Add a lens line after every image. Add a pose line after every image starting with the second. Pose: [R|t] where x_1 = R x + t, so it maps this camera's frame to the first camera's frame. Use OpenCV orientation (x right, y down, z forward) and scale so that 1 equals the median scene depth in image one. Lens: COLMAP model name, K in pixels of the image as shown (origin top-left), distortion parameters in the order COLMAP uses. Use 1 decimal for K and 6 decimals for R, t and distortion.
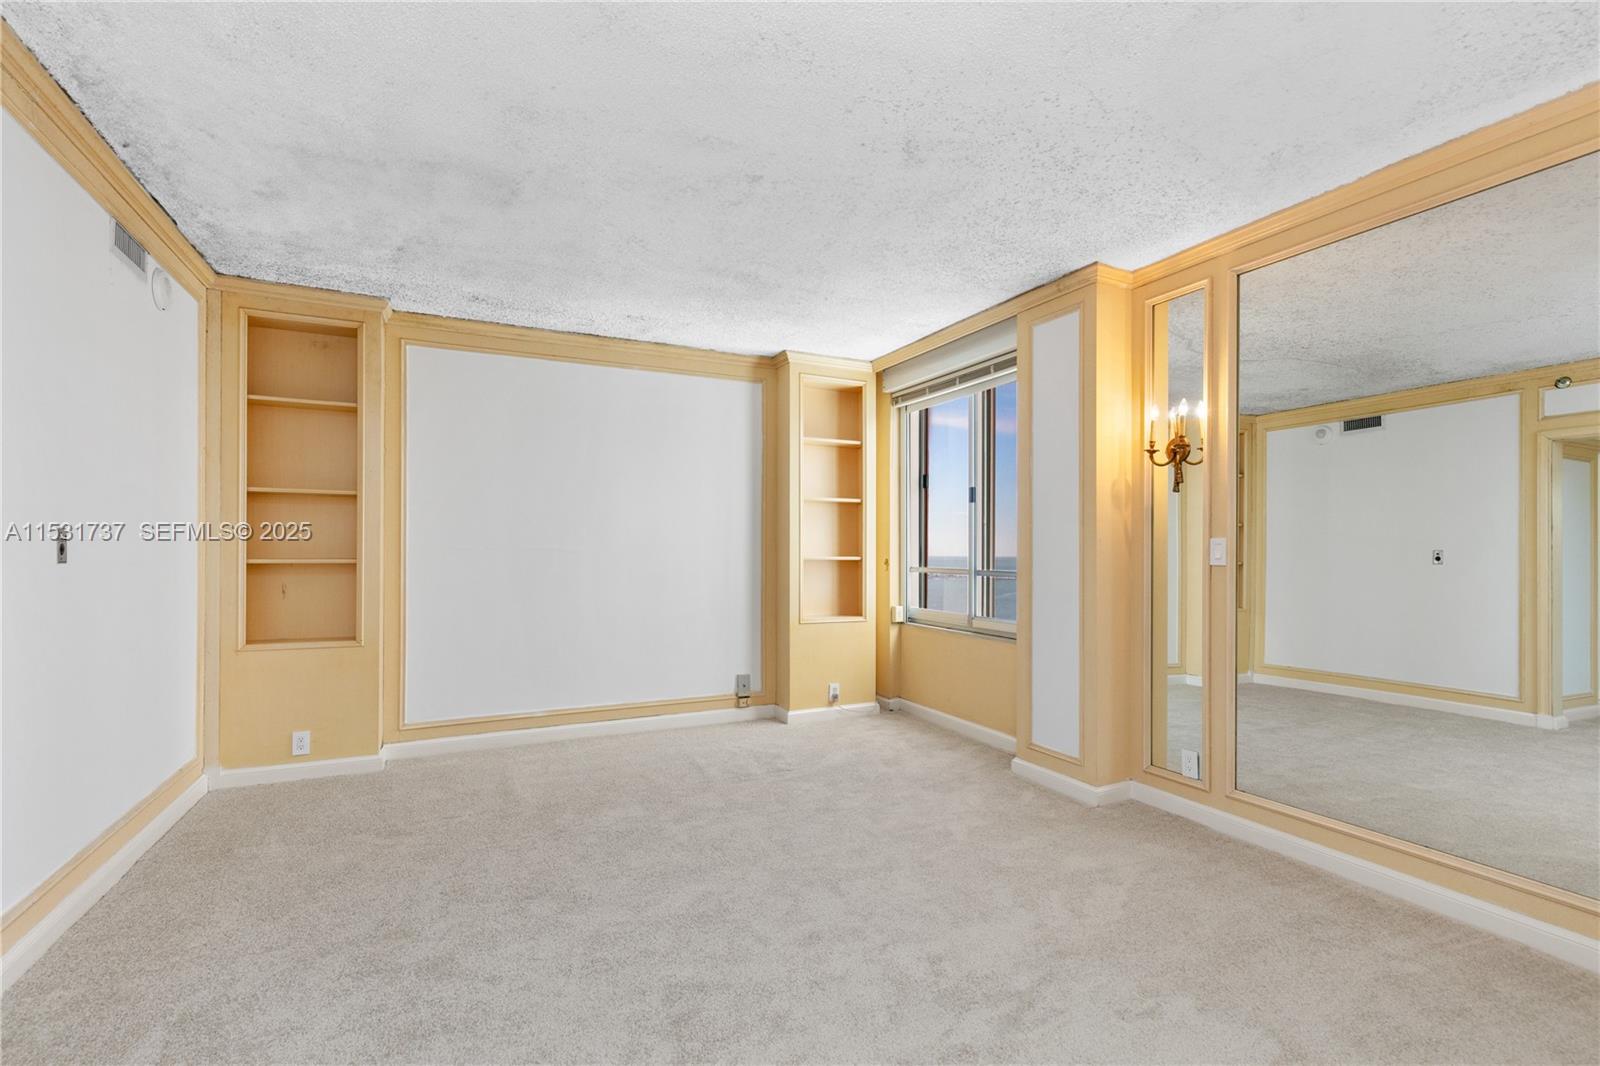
lens RADIAL K [[729.2, 0, 804.9], [0, 729.2, 550.0], [0, 0, 1]] dist [0.004574, -0.001381]
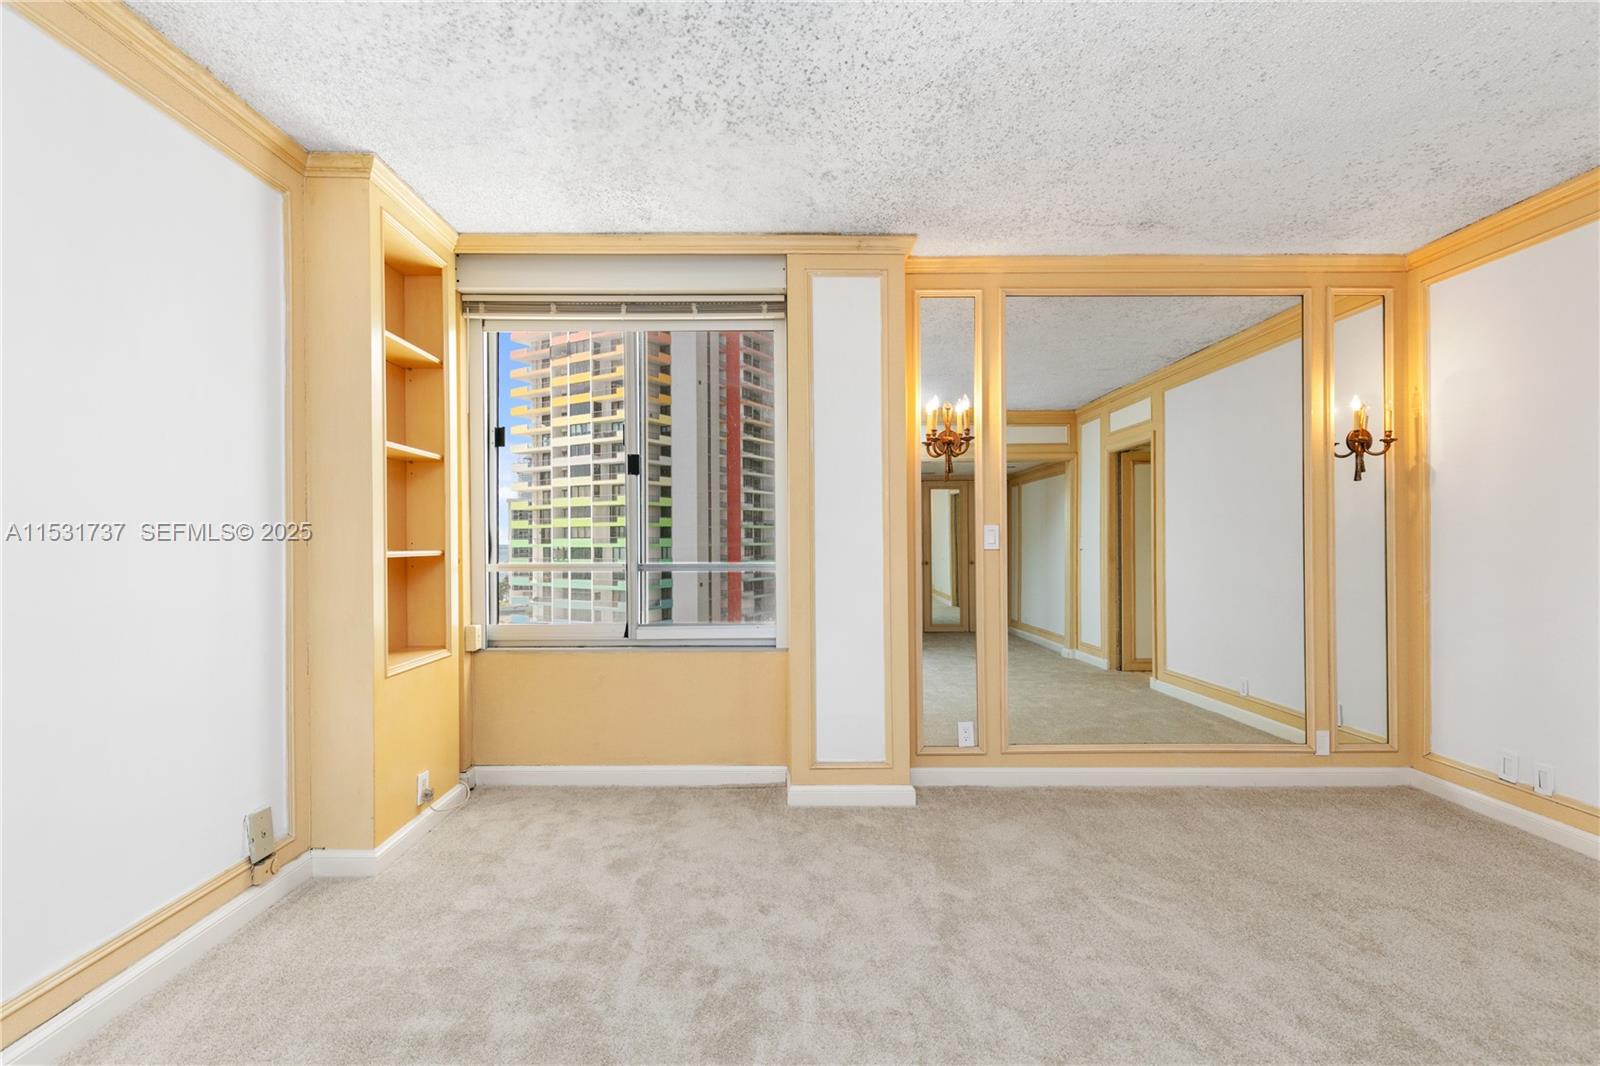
lens RADIAL K [[729.2, 0, 731.7], [0, 729.2, 535.8], [0, 0, 1]] dist [0.004574, -0.001381]
pose [[0.431226, 0.007067, 0.902216, -0.485198], [0.008449, 0.999894, -0.011871, 0.009145], [-0.902204, 0.012742, 0.431121, 0.693967]]
